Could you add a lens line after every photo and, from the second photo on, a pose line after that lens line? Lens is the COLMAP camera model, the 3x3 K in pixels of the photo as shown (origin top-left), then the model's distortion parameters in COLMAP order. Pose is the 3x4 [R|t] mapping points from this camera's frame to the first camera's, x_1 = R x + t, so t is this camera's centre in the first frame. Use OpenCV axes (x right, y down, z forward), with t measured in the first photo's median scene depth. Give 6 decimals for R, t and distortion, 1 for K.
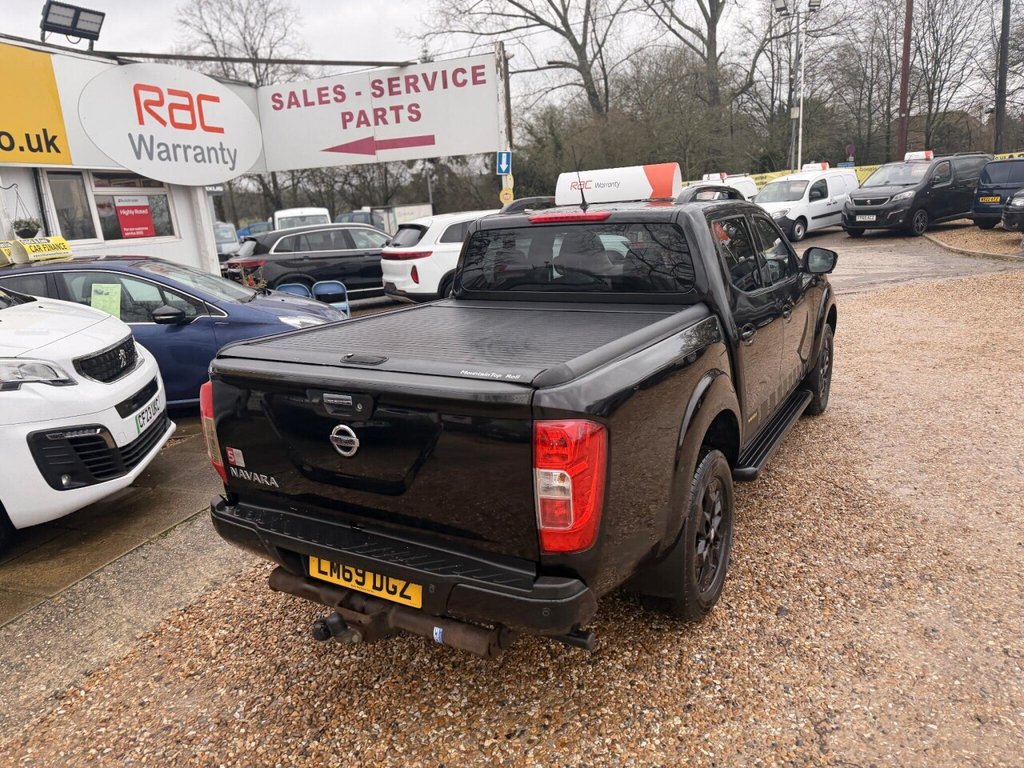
lens RADIAL K [[725.0, 0, 520.9], [0, 725.0, 375.1], [0, 0, 1]] dist [0.023284, -0.026080]
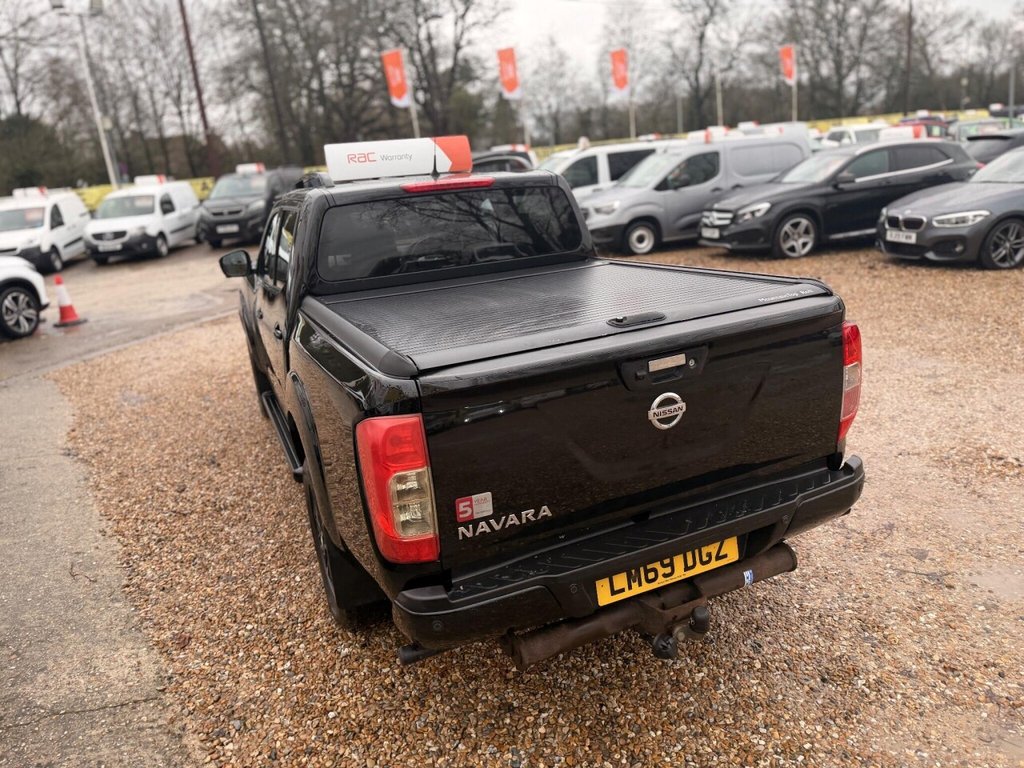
lens RADIAL K [[721.1, 0, 512.5], [0, 721.1, 390.1], [0, 0, 1]] dist [0.035642, -0.040608]
pose [[0.587455, -0.230246, 0.775811, -0.728442], [0.238311, 0.965381, 0.106054, -0.048710], [-0.773372, 0.122582, 0.621988, 0.441663]]
